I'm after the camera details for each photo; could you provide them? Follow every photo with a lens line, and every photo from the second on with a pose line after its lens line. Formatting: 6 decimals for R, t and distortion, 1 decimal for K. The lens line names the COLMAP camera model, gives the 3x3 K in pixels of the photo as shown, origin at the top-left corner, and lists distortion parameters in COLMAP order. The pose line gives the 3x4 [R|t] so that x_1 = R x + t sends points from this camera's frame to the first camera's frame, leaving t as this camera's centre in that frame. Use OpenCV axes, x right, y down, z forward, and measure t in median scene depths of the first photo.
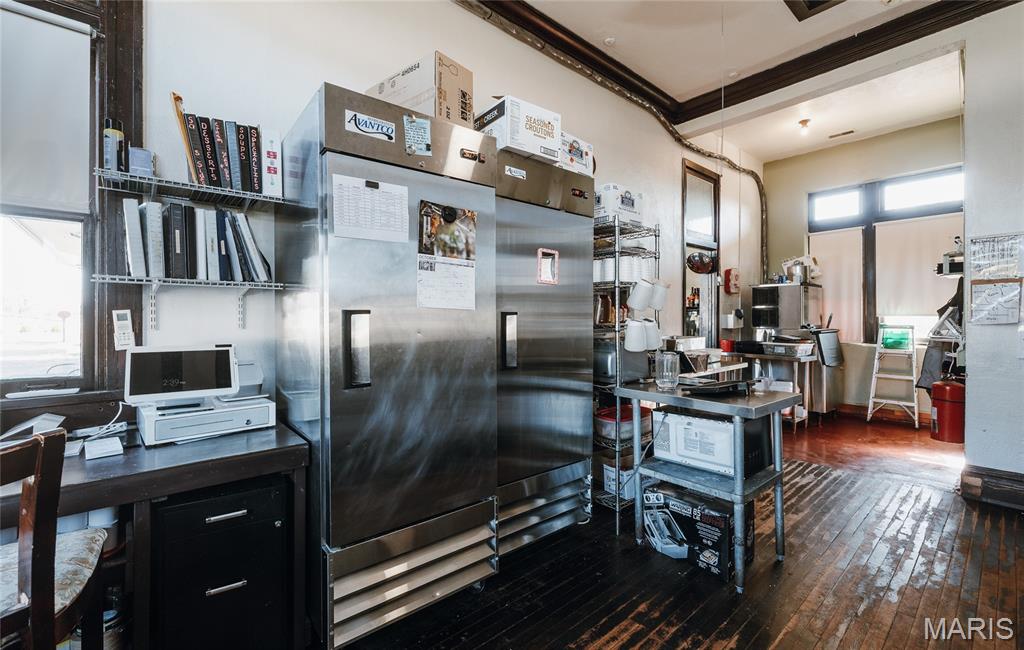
lens RADIAL K [[439.6, 0, 512.0], [0, 439.6, 325.0], [0, 0, 1]] dist [0.000620, 0.000071]
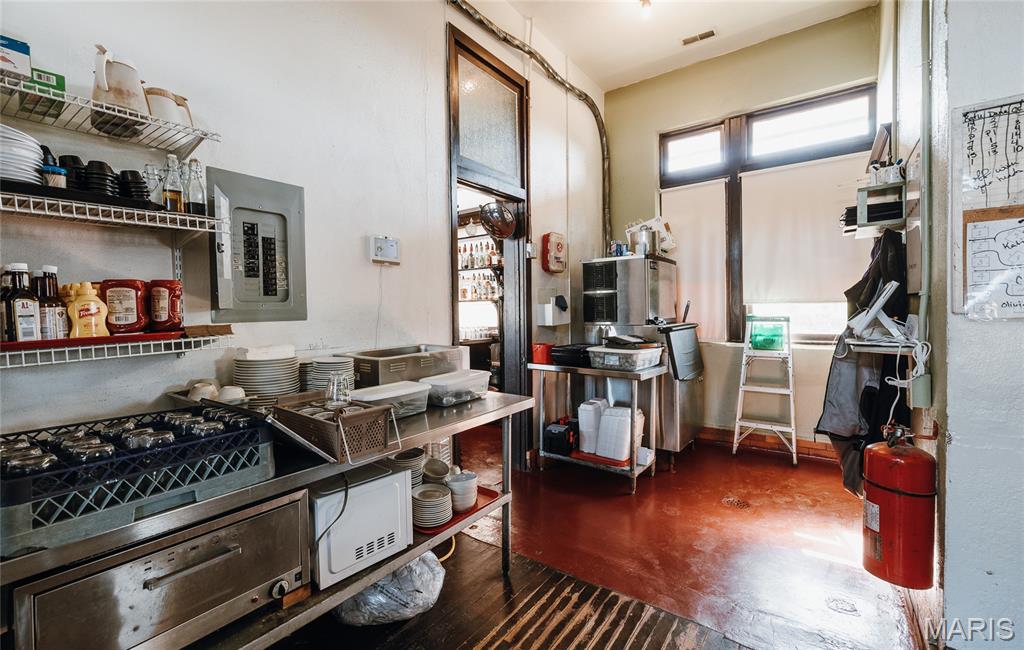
lens RADIAL K [[438.1, 0, 512.0], [0, 438.1, 325.0], [0, 0, 1]] dist [-0.000622, -0.000233]
pose [[0.974233, -0.019751, 0.224678, 0.304937], [0.015651, 0.999677, 0.020016, -0.006750], [-0.225001, -0.015984, 0.974227, 0.394129]]
